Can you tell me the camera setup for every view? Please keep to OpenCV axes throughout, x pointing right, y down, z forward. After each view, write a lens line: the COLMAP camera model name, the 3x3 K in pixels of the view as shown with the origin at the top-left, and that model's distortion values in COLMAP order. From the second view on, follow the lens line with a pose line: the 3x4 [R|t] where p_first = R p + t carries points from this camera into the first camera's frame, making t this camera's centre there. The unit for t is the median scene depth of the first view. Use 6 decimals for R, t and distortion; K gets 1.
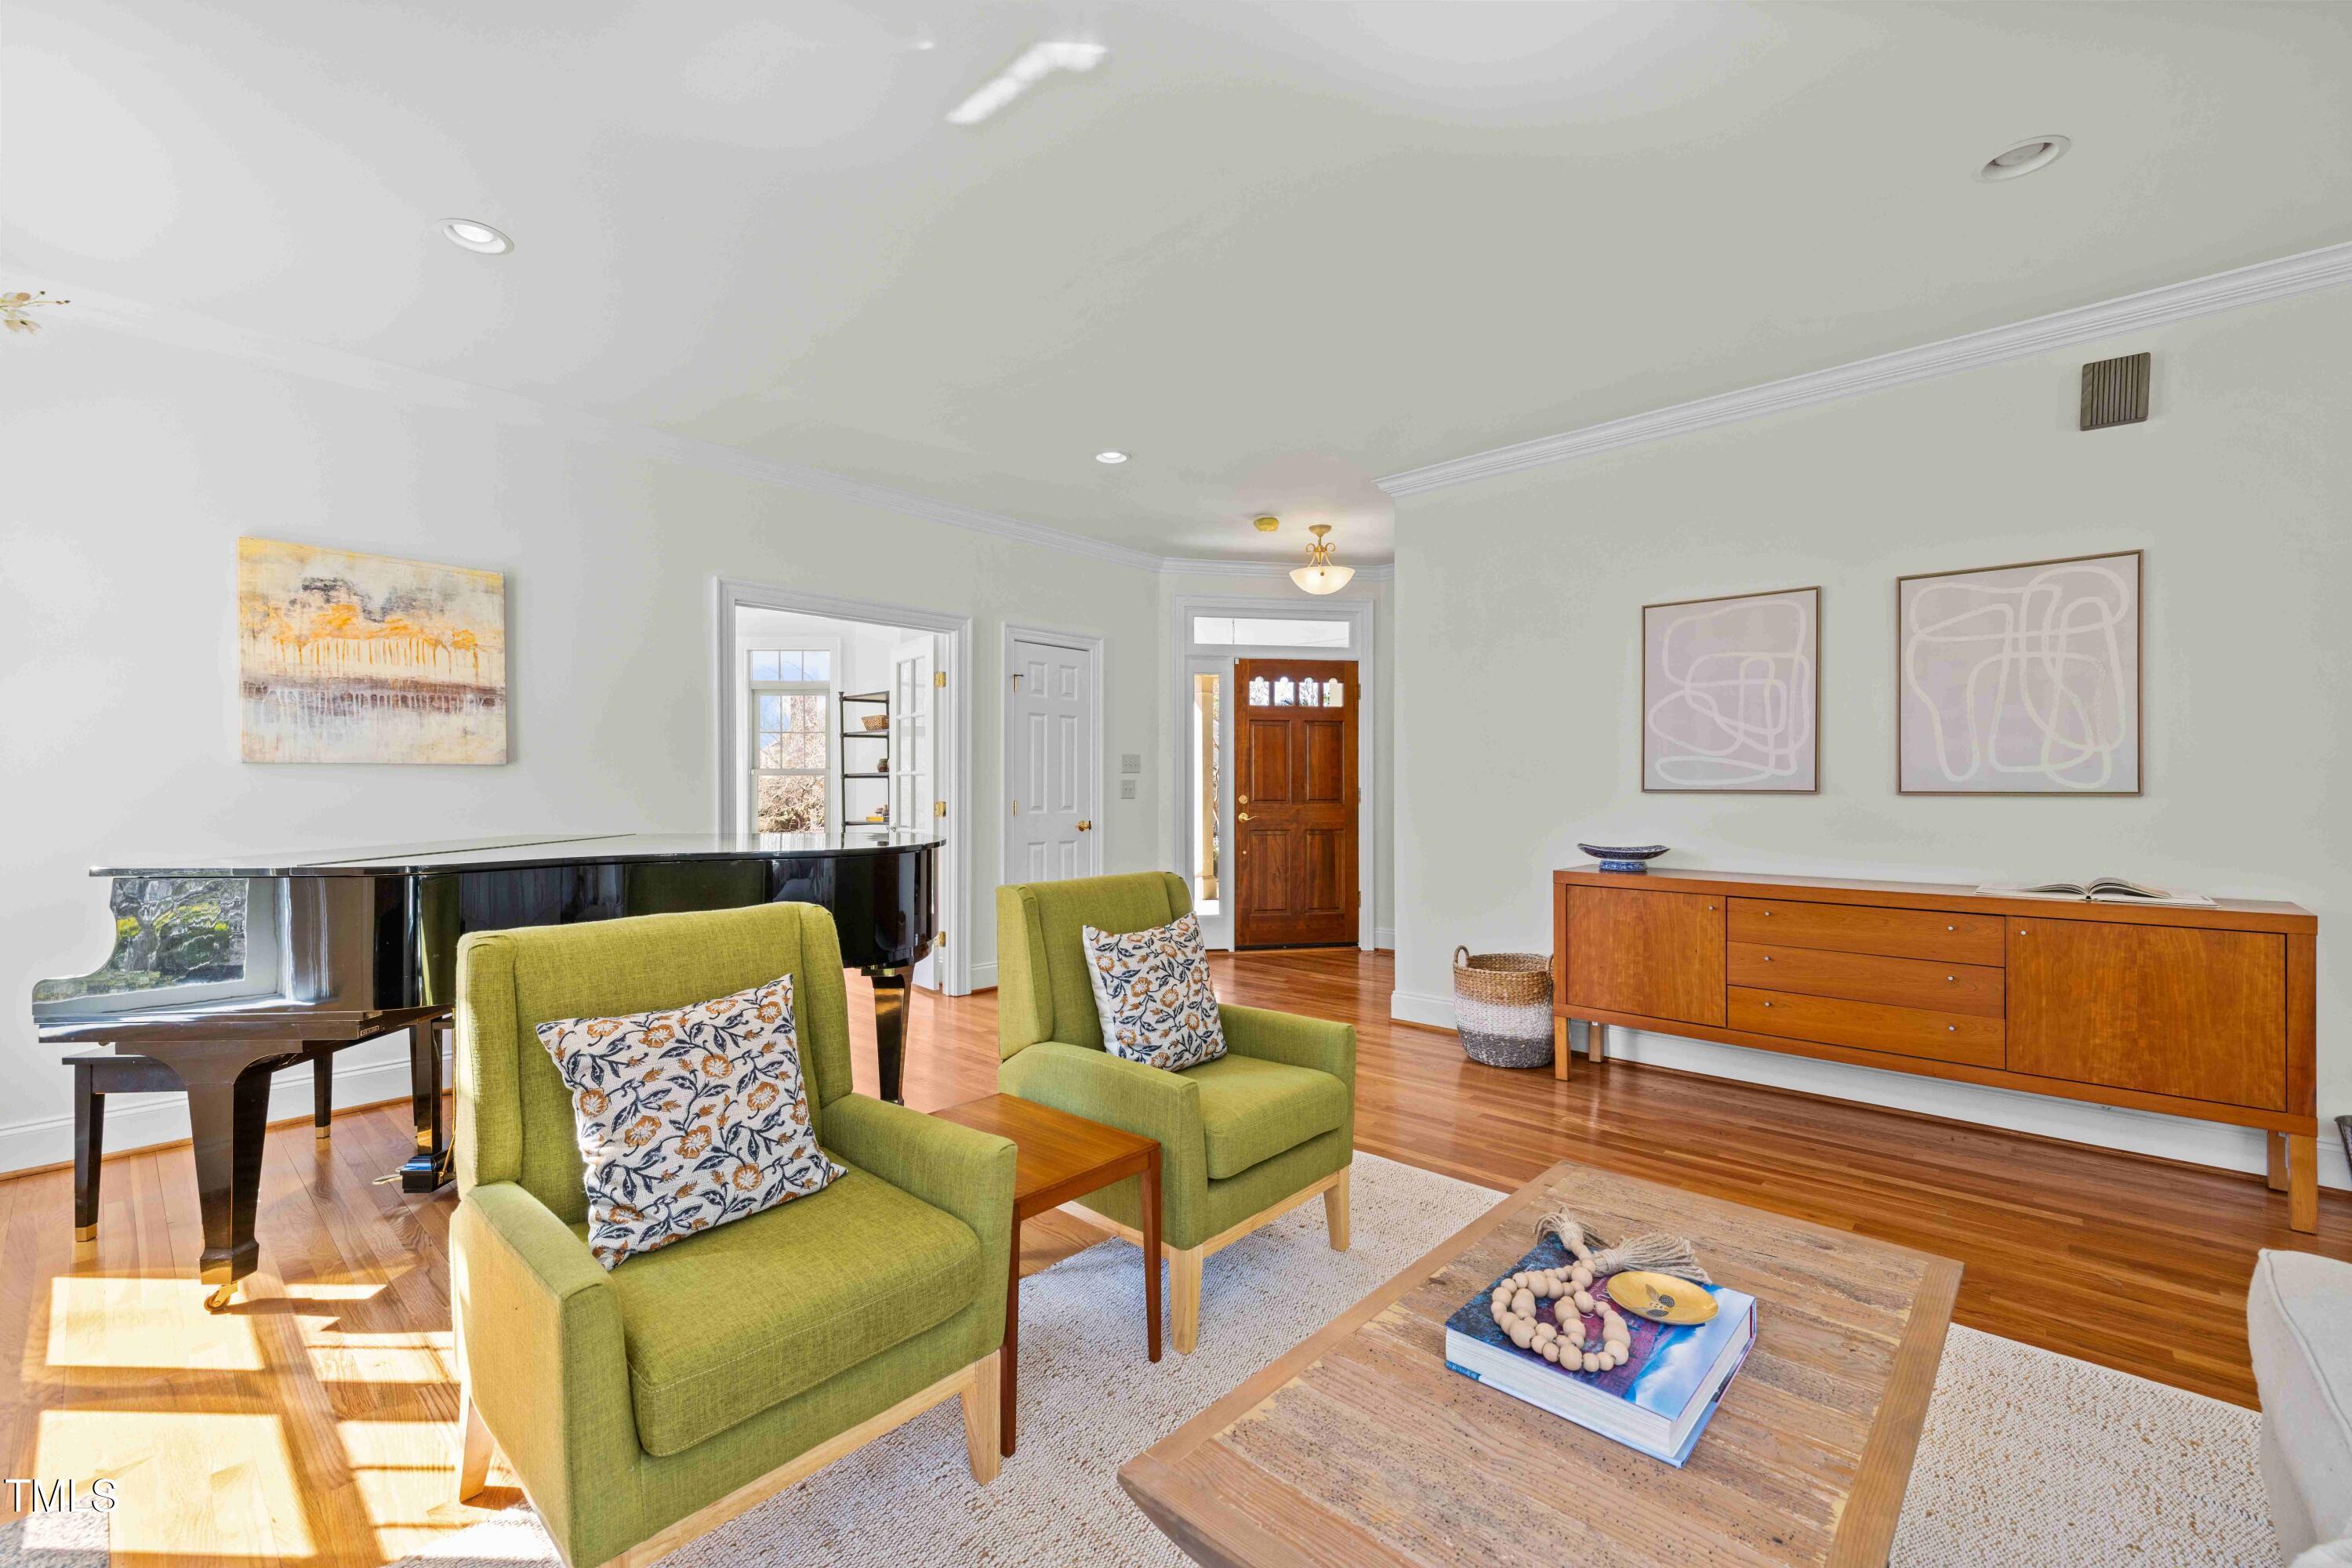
lens RADIAL K [[1001.1, 0, 1174.2], [0, 1001.1, 789.0], [0, 0, 1]] dist [0.000410, 0.000196]
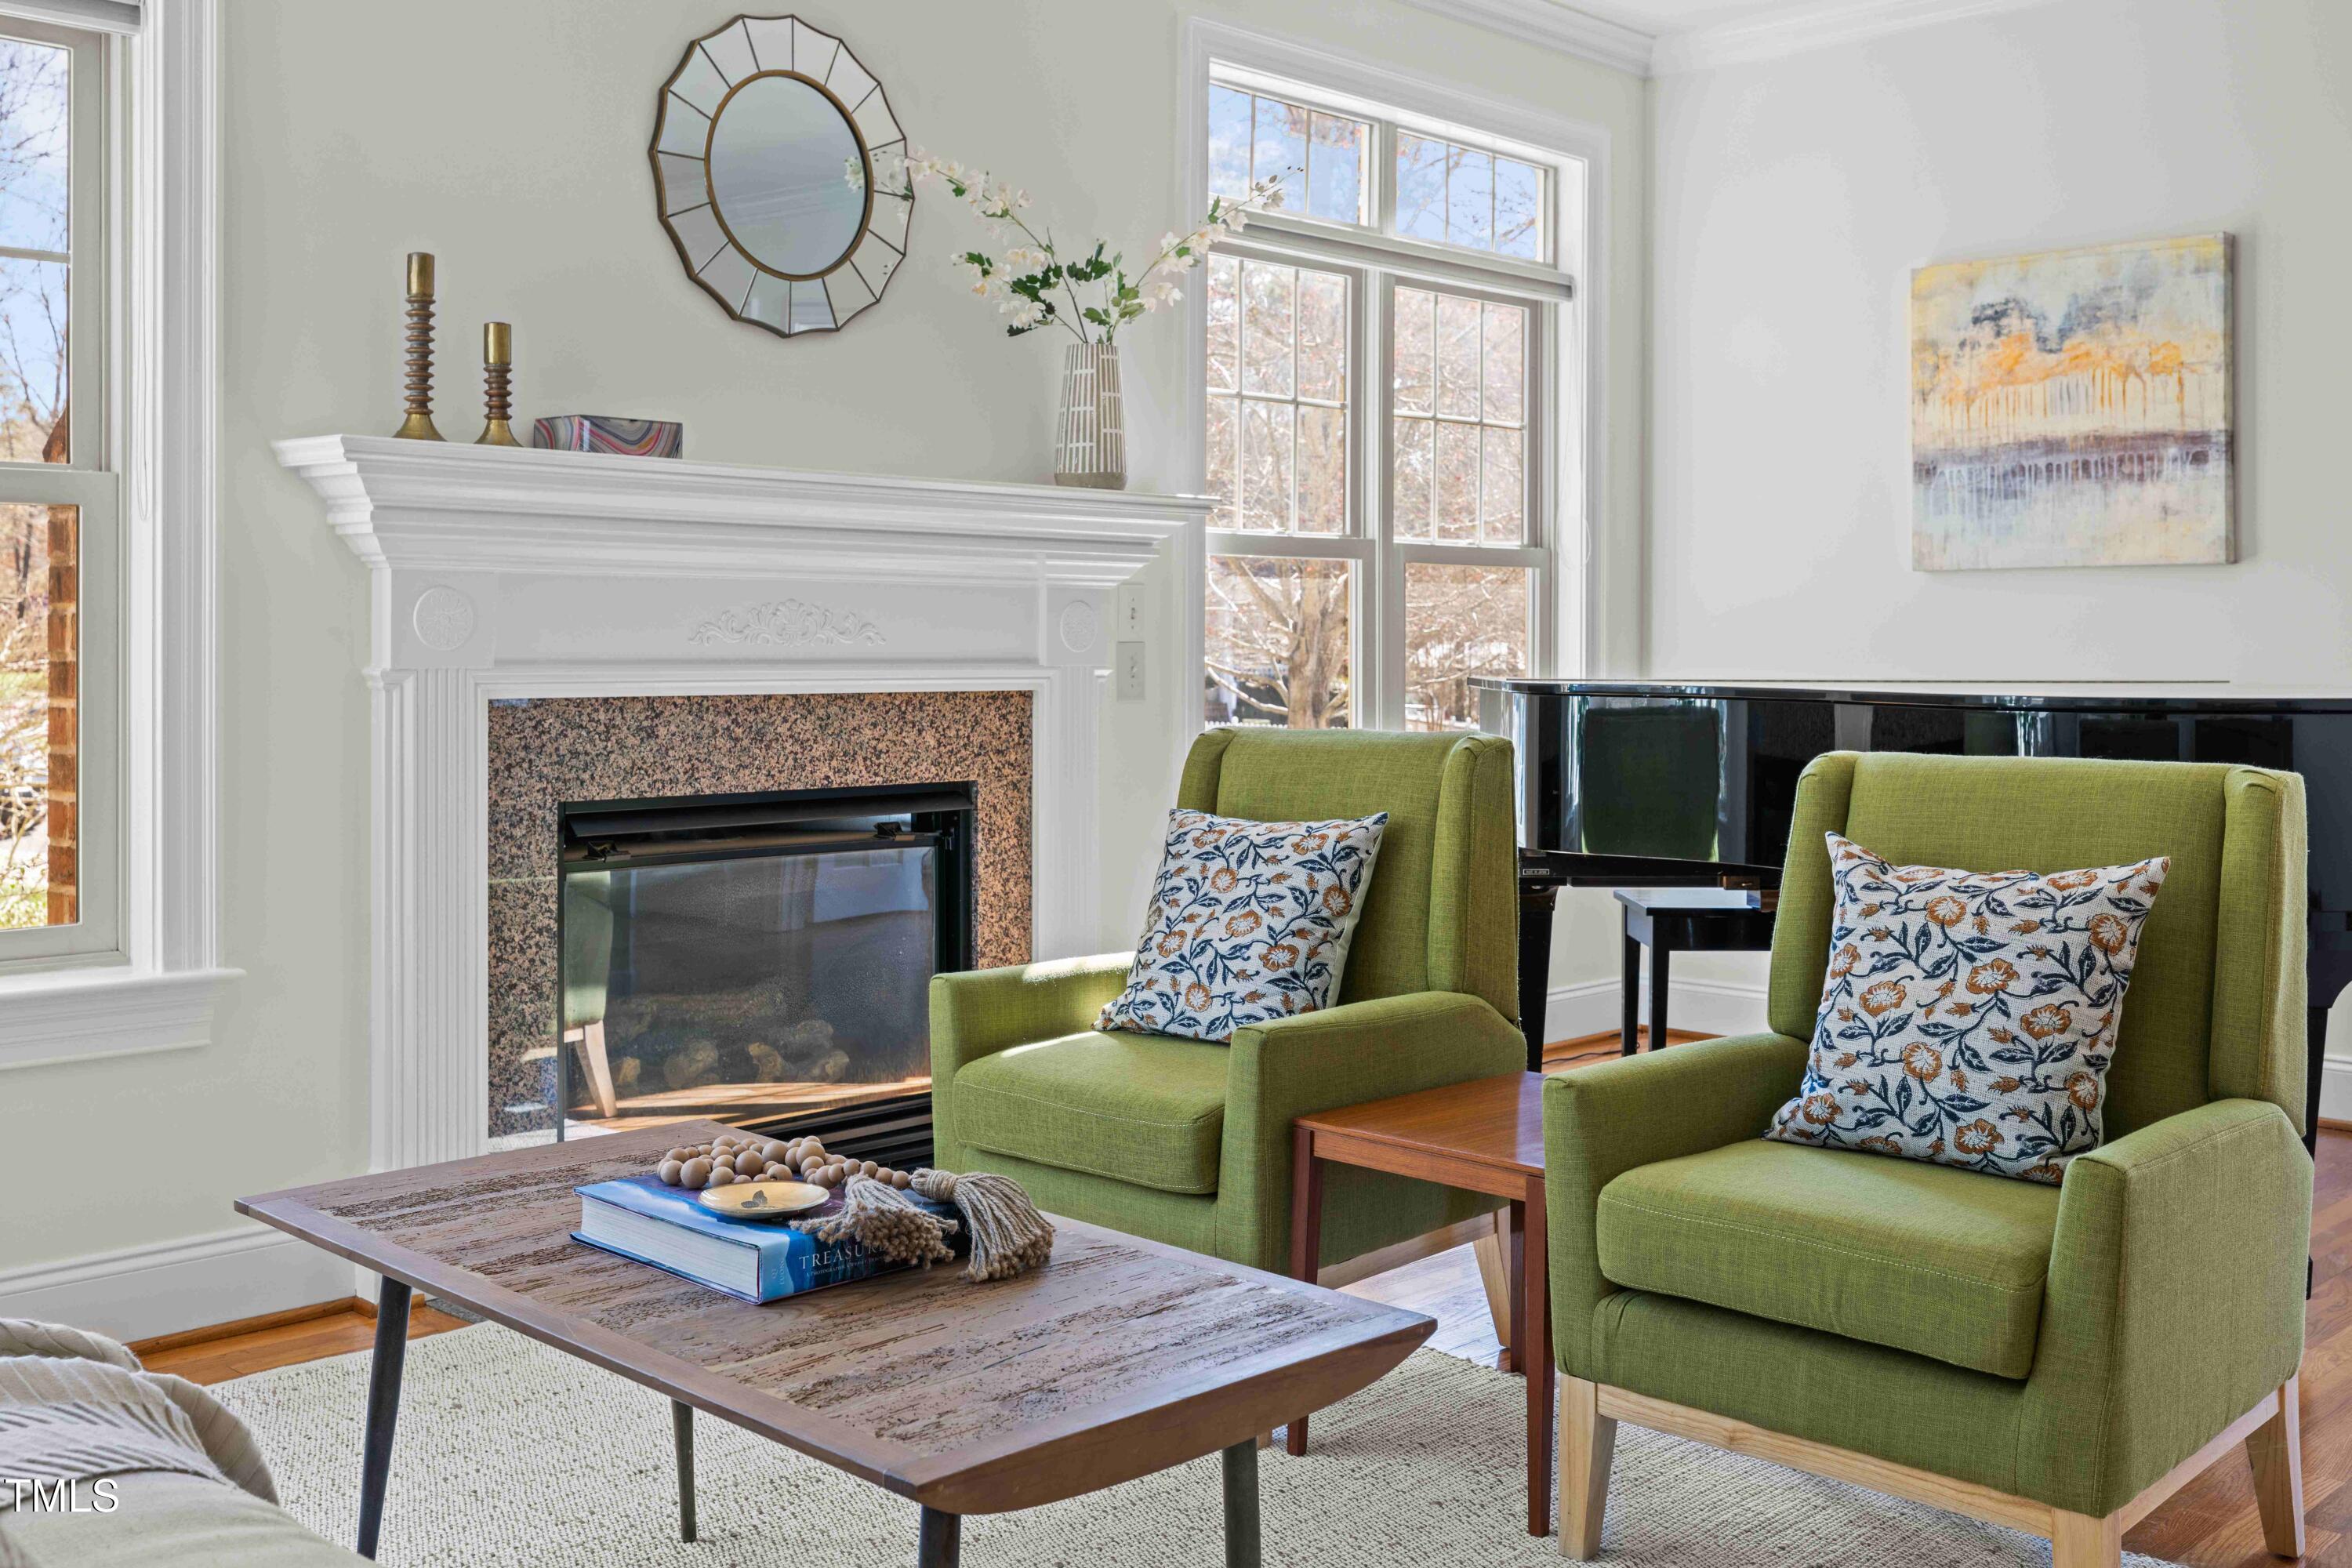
lens RADIAL K [[2309.4, 0, 1175.5], [0, 2309.4, 781.8], [0, 0, 1]] dist [-0.006141, 0.000000]
pose [[-0.052129, 0.059866, -0.996844, 0.797158], [-0.006229, 0.998163, 0.060271, 0.029367], [0.998621, 0.009351, -0.051660, 0.515168]]
